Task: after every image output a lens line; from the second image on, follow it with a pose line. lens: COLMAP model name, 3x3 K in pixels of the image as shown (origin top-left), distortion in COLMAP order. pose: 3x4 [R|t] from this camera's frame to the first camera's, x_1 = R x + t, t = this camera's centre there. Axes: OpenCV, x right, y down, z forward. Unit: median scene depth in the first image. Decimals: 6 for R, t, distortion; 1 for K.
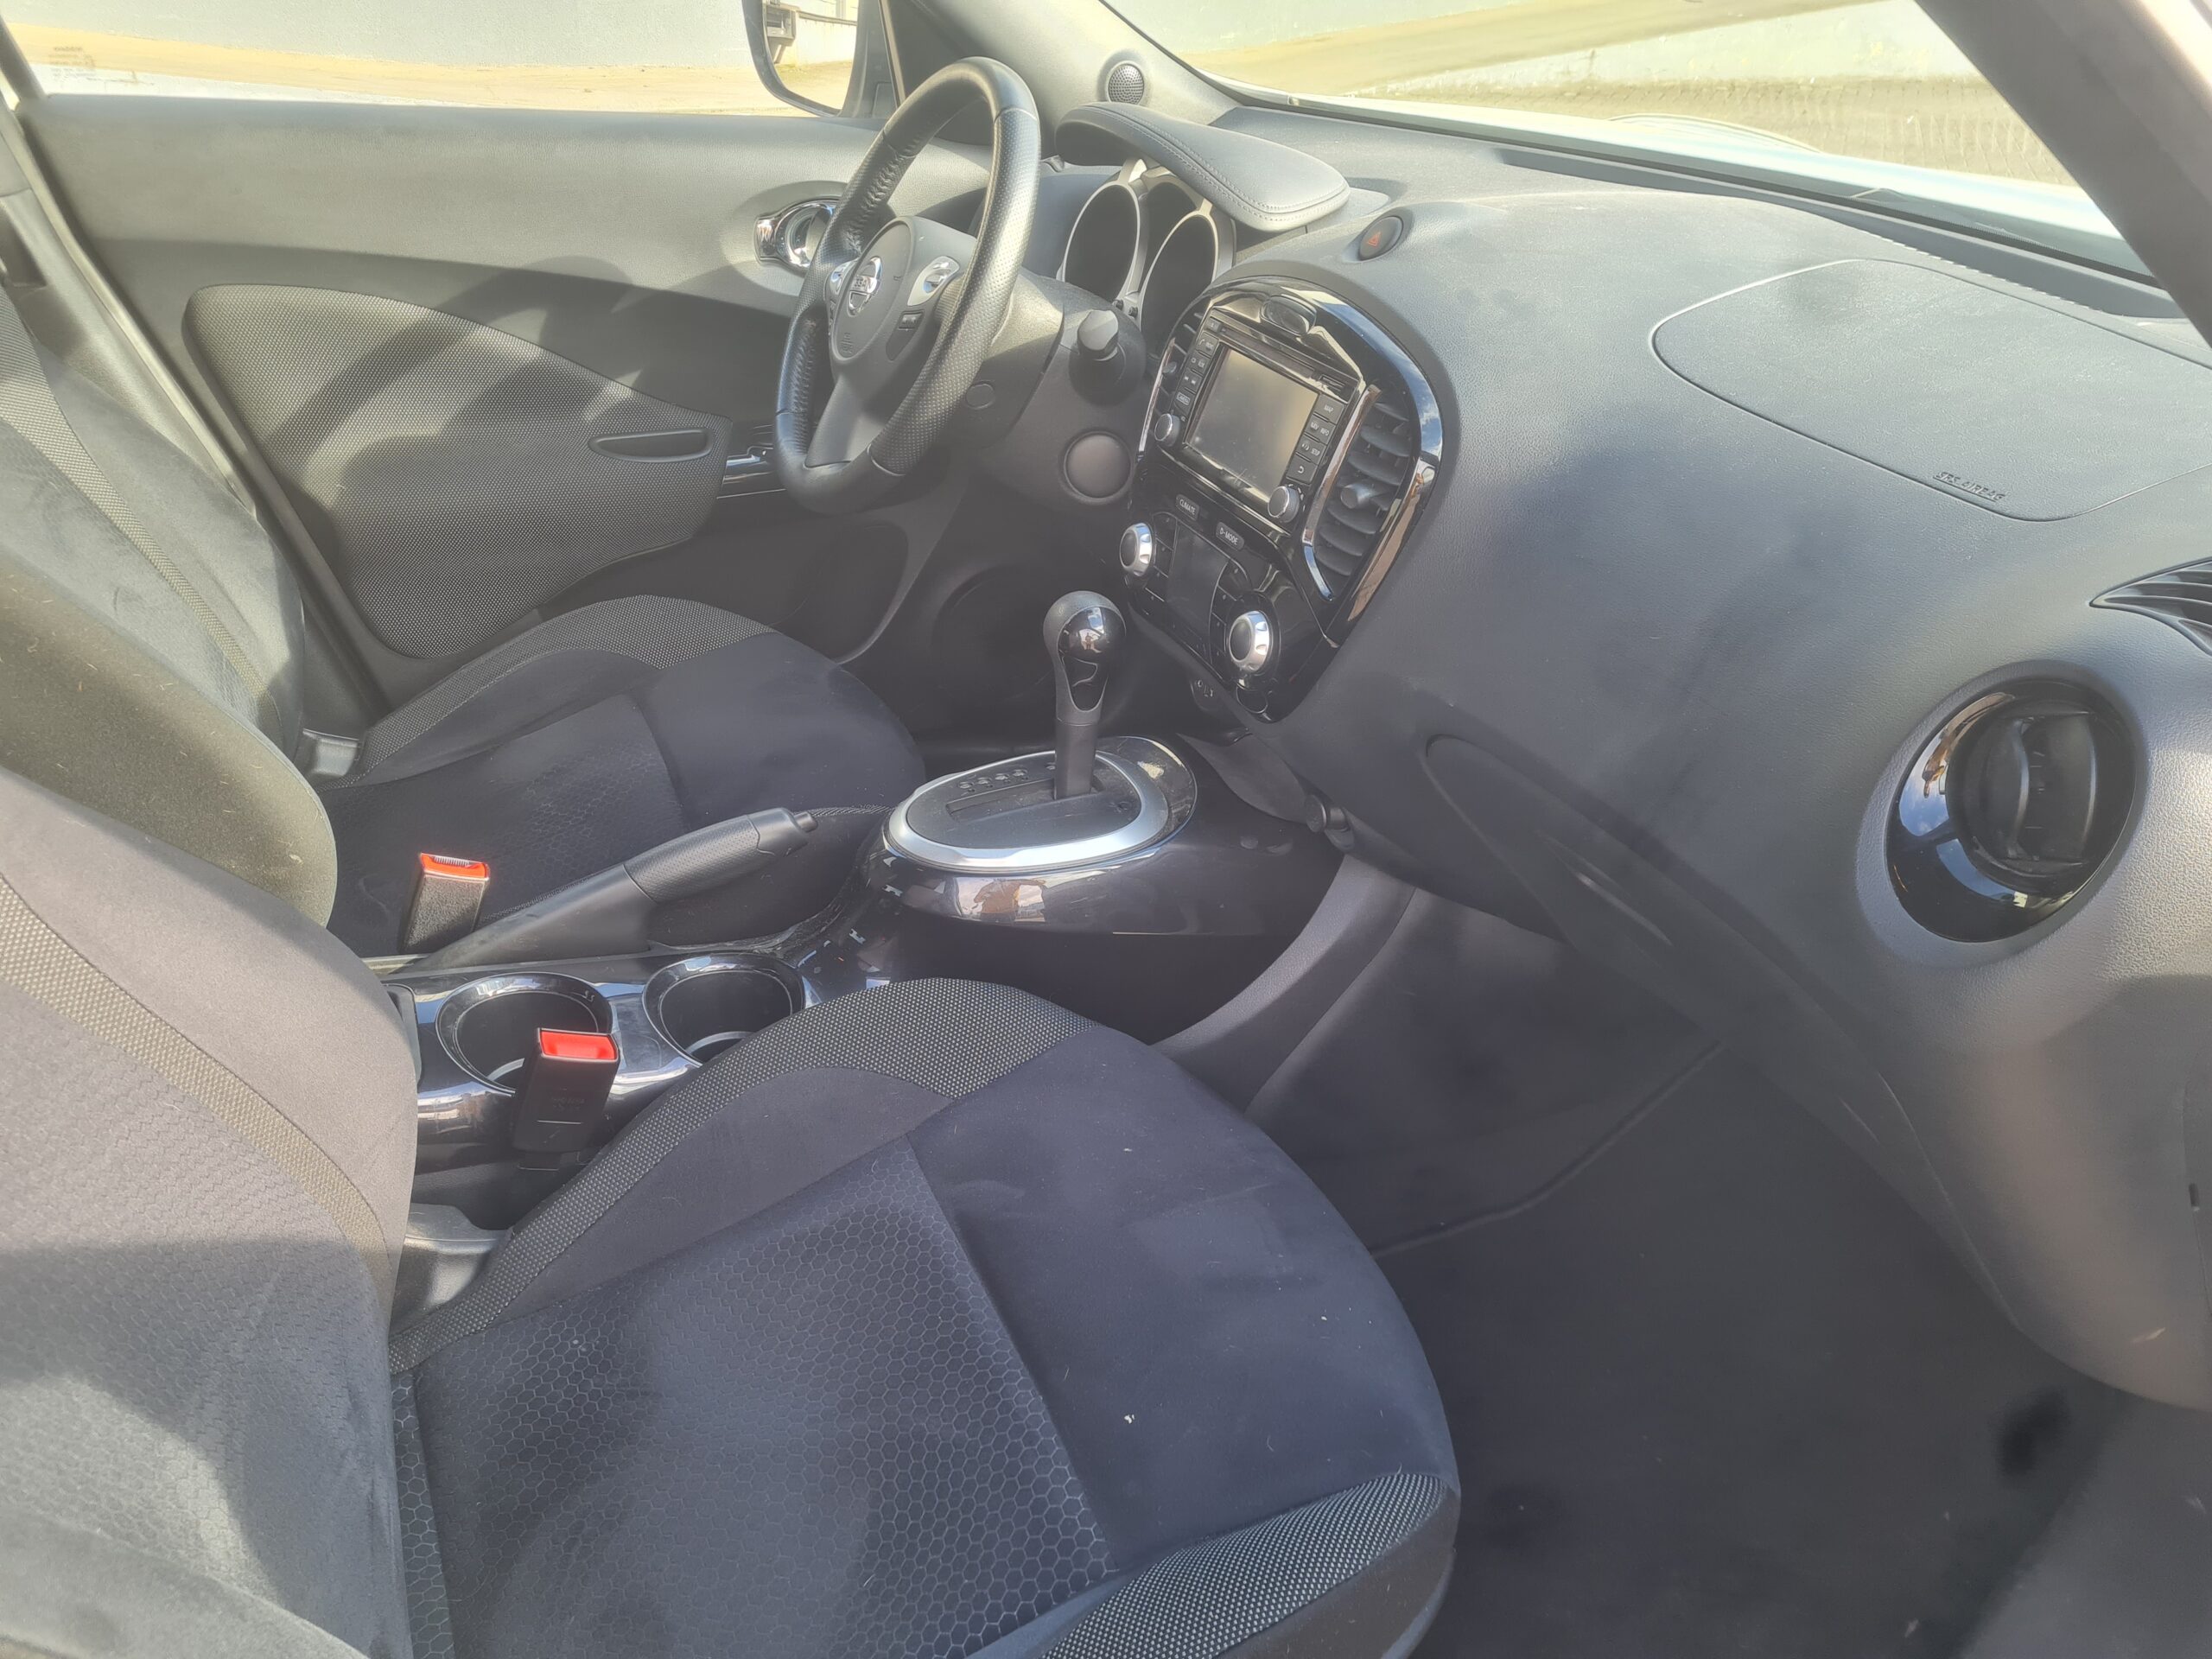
lens RADIAL K [[1670.5, 0, 1098.5], [0, 1670.5, 827.6], [0, 0, 1]] dist [0.037356, -0.029539]
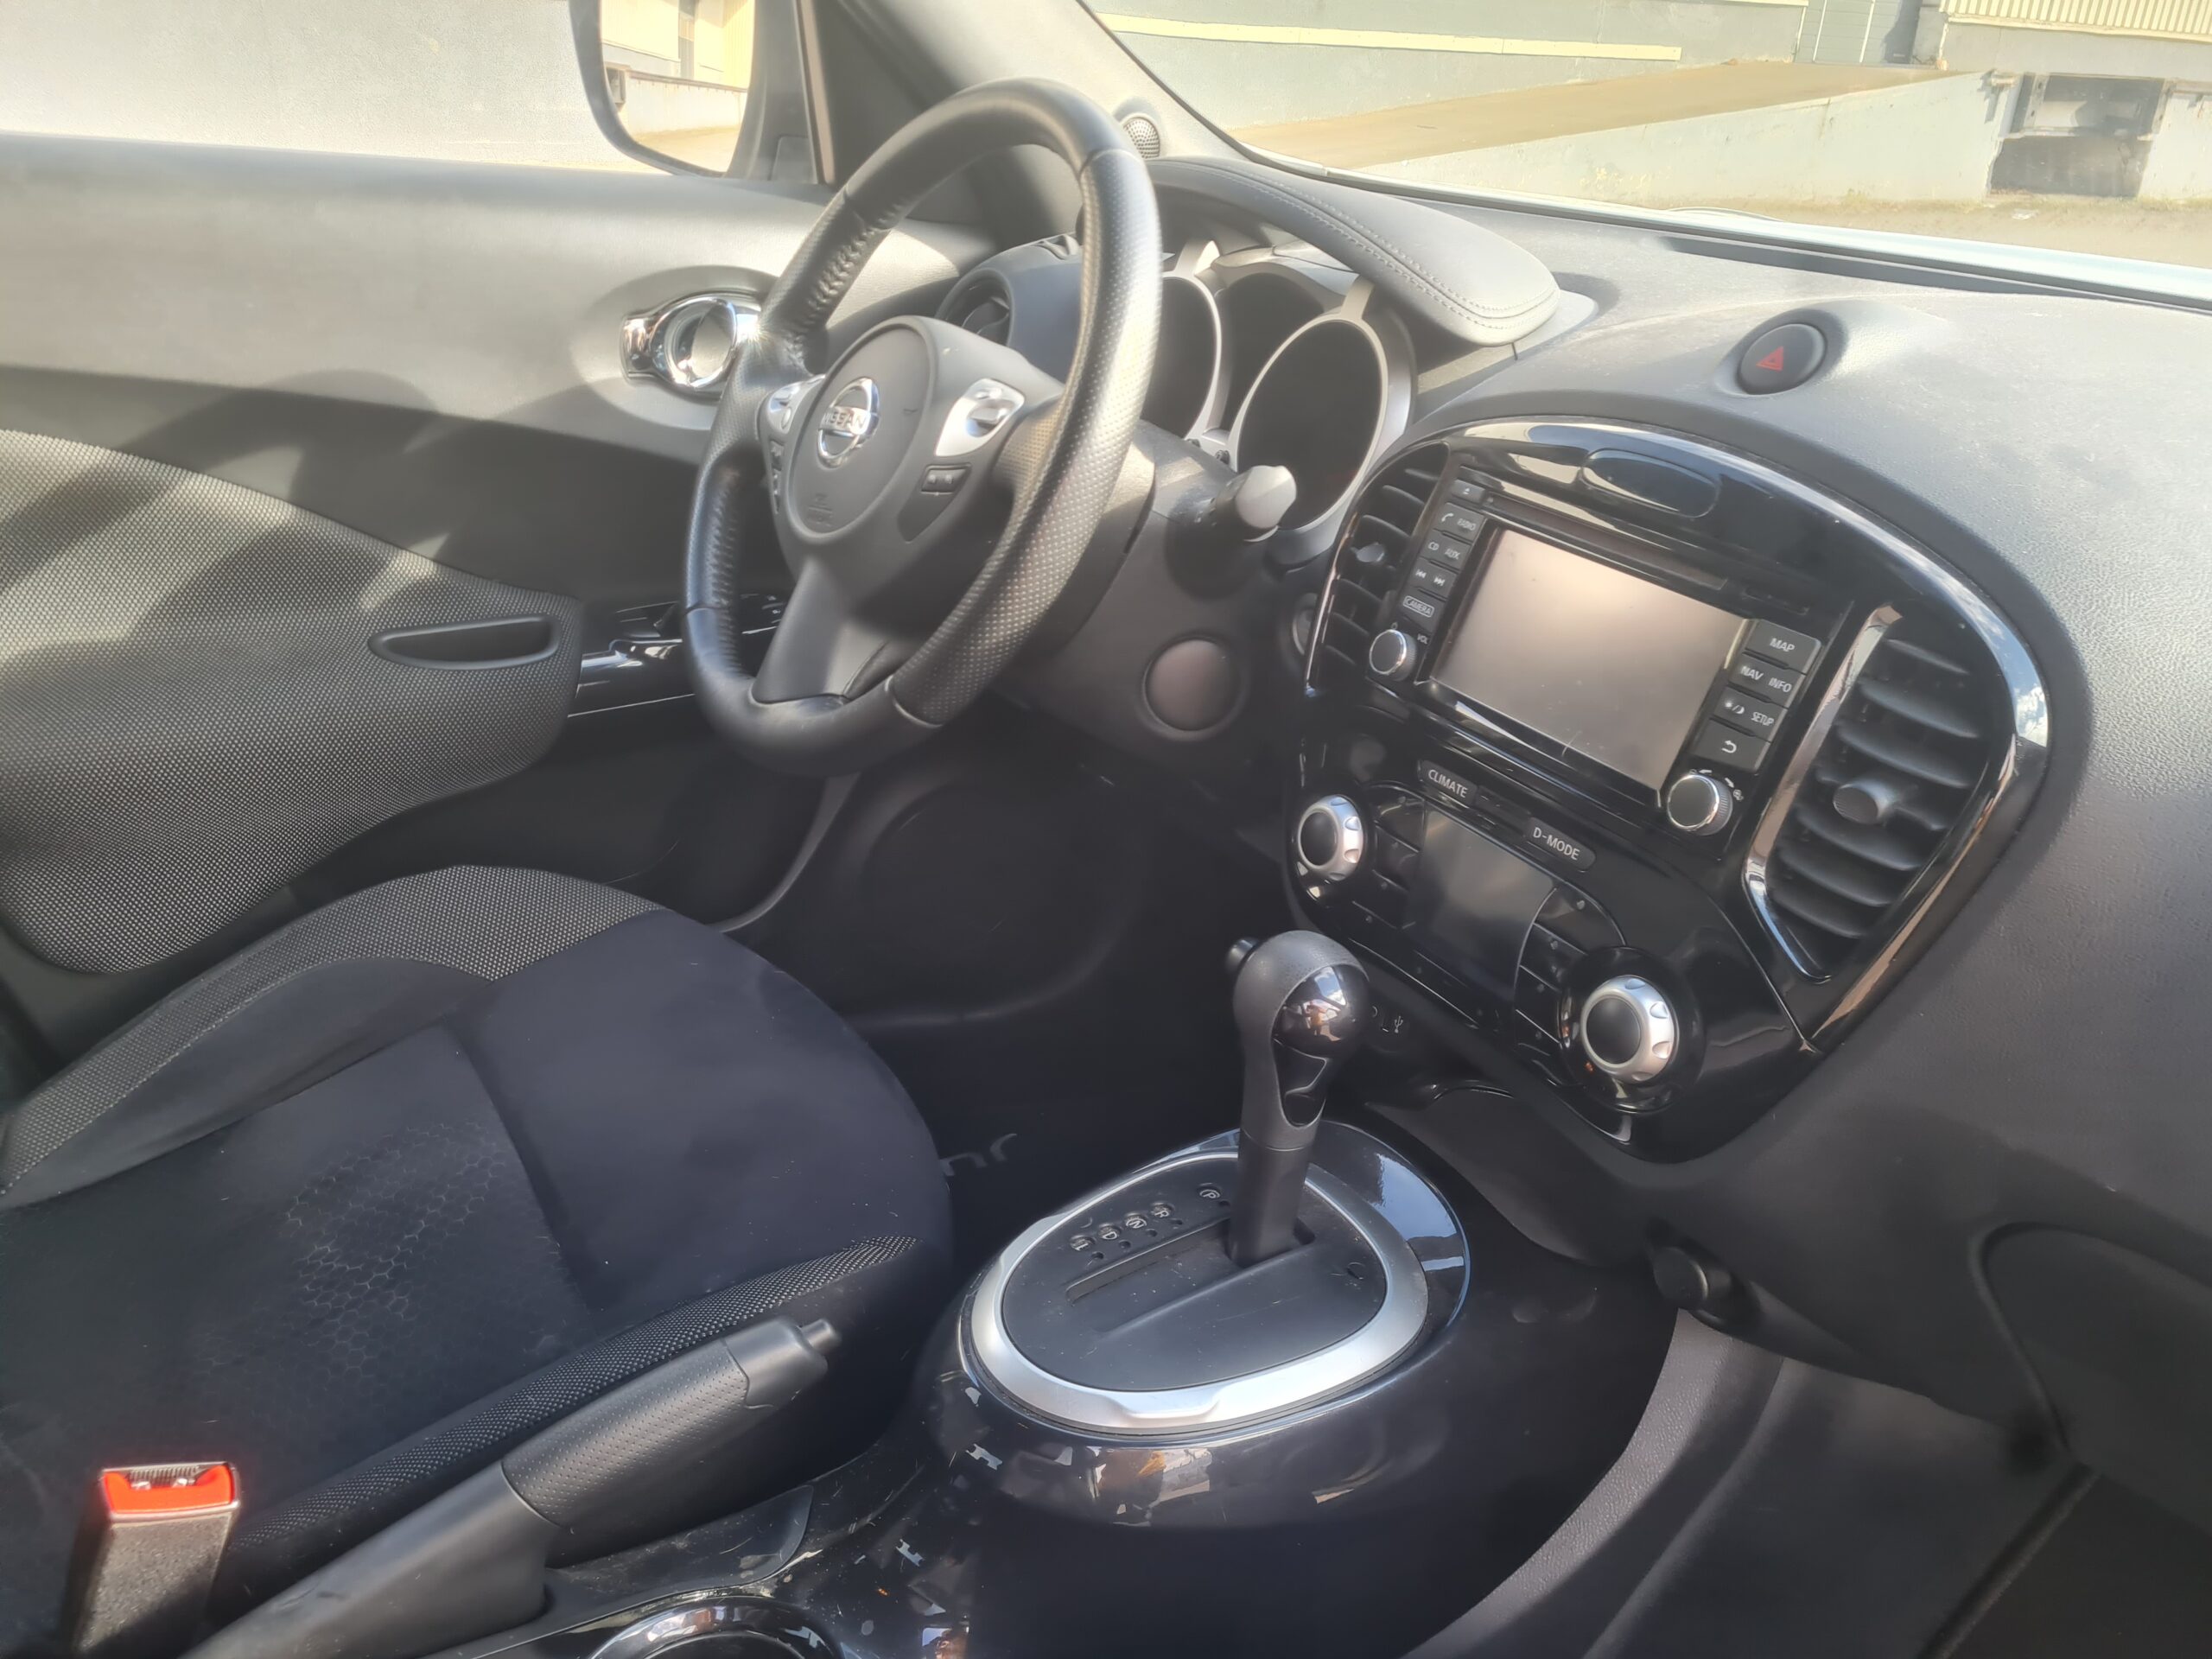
lens RADIAL K [[1670.5, 0, 1111.4], [0, 1670.5, 828.6], [0, 0, 1]] dist [0.037356, -0.029539]
pose [[0.987318, -0.036241, 0.154561, -0.150200], [0.045006, 0.997548, -0.053595, -0.135152], [-0.152240, 0.059872, 0.986528, 0.378371]]
